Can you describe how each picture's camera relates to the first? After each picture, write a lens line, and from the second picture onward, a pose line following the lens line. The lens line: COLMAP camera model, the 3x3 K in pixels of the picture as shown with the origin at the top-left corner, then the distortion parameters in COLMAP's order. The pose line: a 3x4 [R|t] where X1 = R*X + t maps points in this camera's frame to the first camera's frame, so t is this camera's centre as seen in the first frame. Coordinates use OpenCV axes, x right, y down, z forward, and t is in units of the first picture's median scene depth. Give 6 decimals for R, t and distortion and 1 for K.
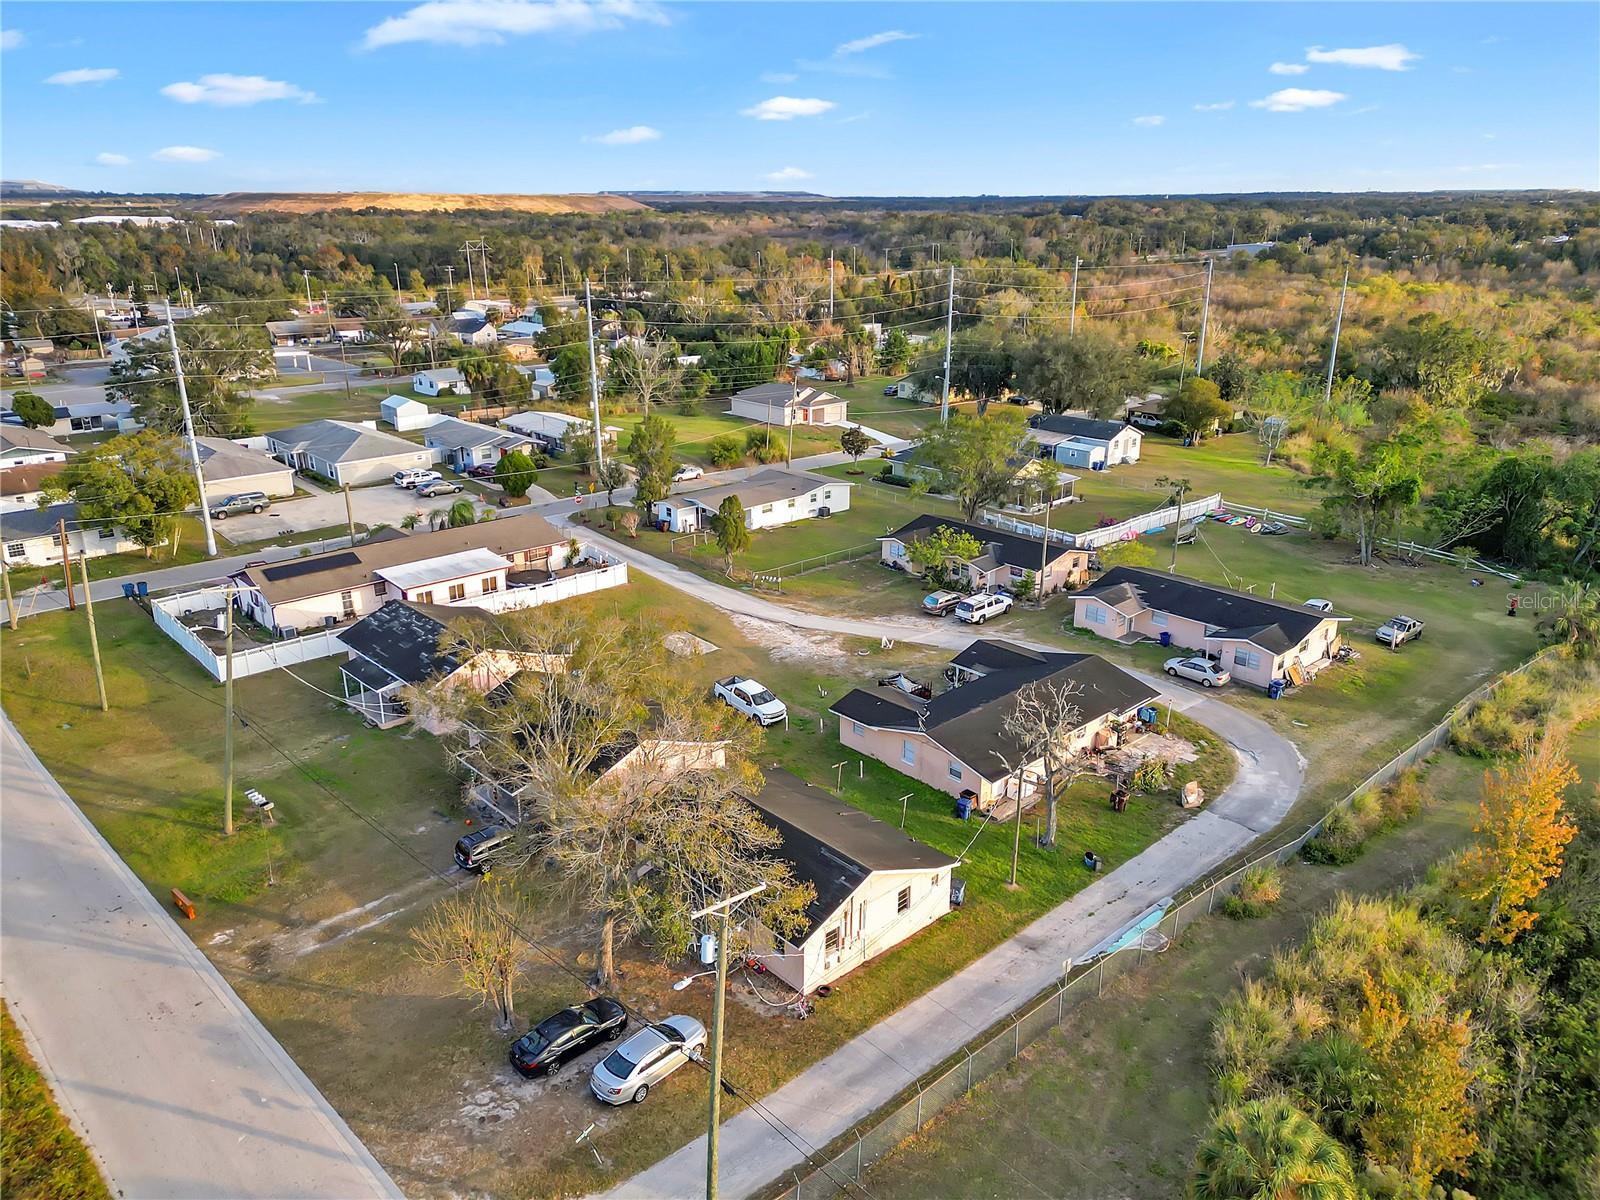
lens RADIAL K [[1141.0, 0, 804.6], [0, 1141.0, 604.0], [0, 0, 1]] dist [0.081434, -0.084057]
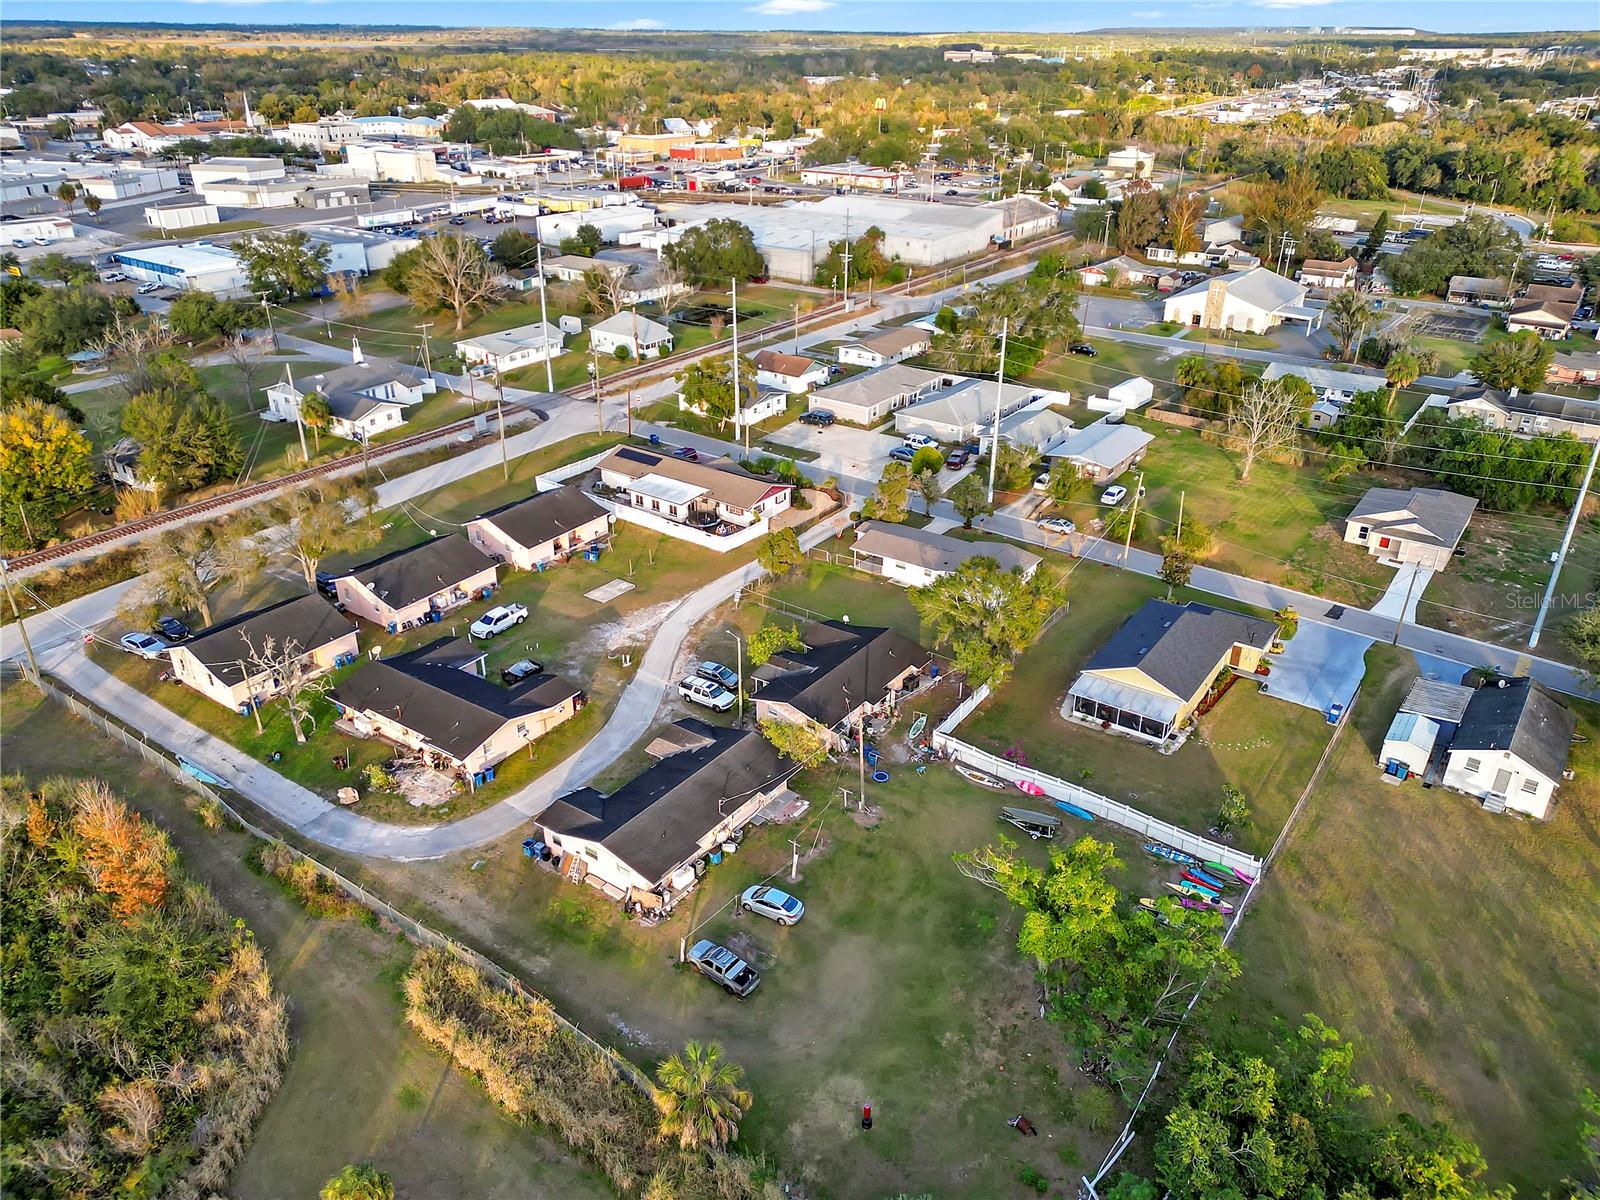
lens RADIAL K [[1125.6, 0, 803.3], [0, 1125.6, 601.1], [0, 0, 1]] dist [0.083355, -0.088460]
pose [[0.208744, 0.439852, -0.873474, 1.247430], [-0.330791, 0.872262, 0.360189, -0.571158], [0.920328, 0.213749, 0.327579, 0.824777]]
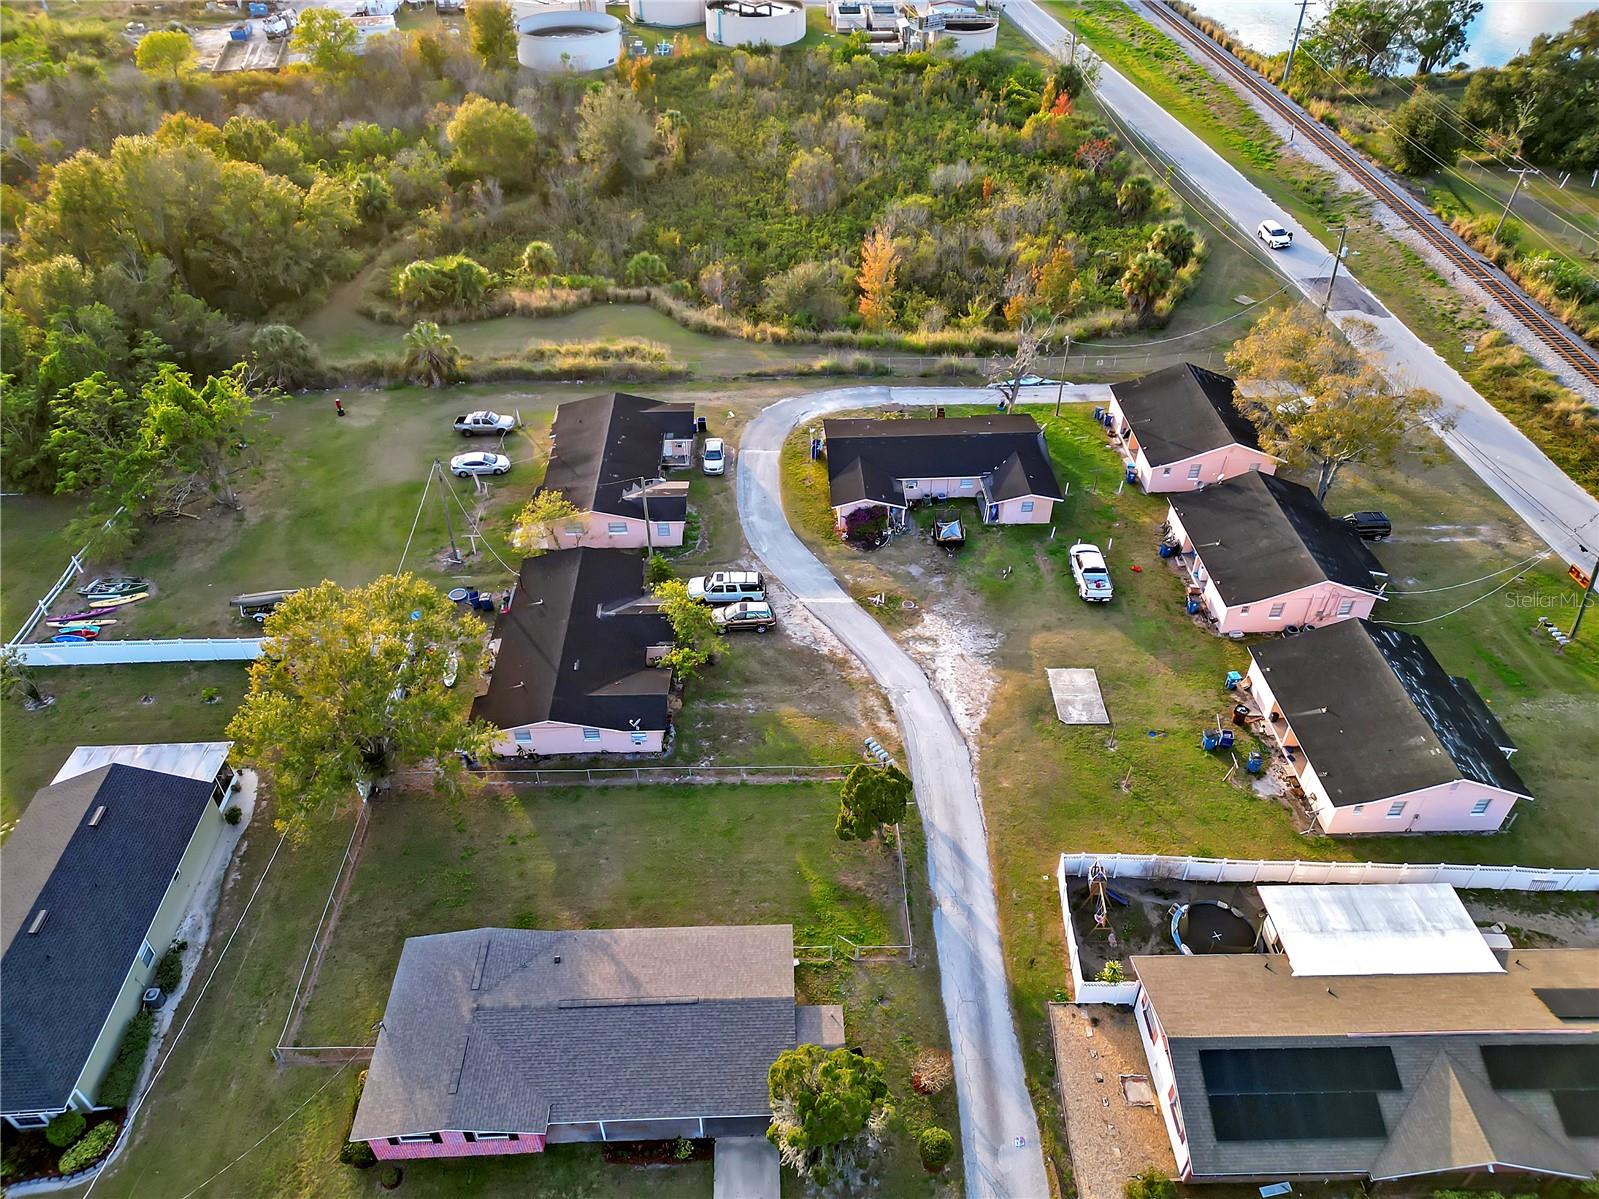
lens RADIAL K [[1109.3, 0, 803.7], [0, 1109.3, 600.1], [0, 0, 1]] dist [0.085377, -0.089663]
pose [[-0.757909, -0.417232, 0.501489, -0.357342], [0.218826, 0.561592, 0.797953, -0.746611], [-0.614564, 0.714515, -0.334334, 1.445071]]
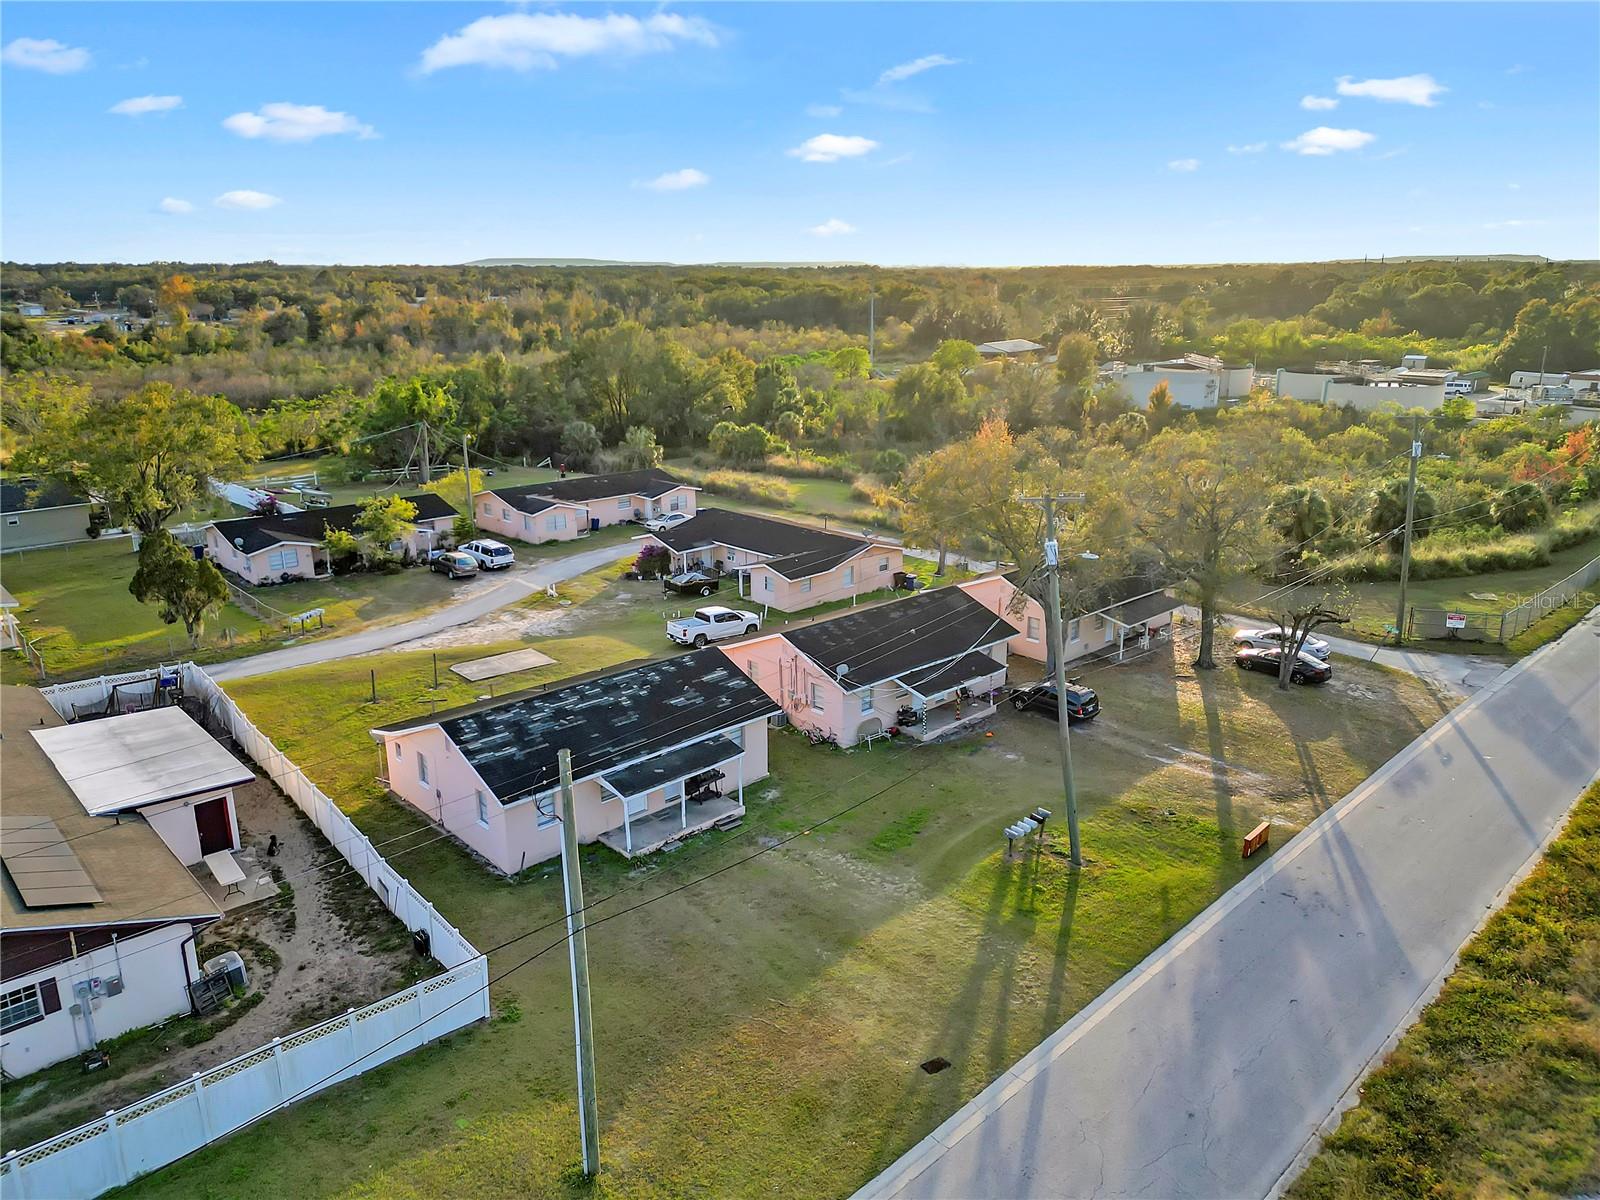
lens RADIAL K [[1141.0, 0, 804.6], [0, 1141.0, 604.0], [0, 0, 1]] dist [0.081434, -0.084057]
pose [[-0.008682, -0.276121, 0.961084, -0.852890], [0.335635, 0.904558, 0.262913, -0.135275], [-0.941952, 0.324856, 0.084823, 0.803010]]
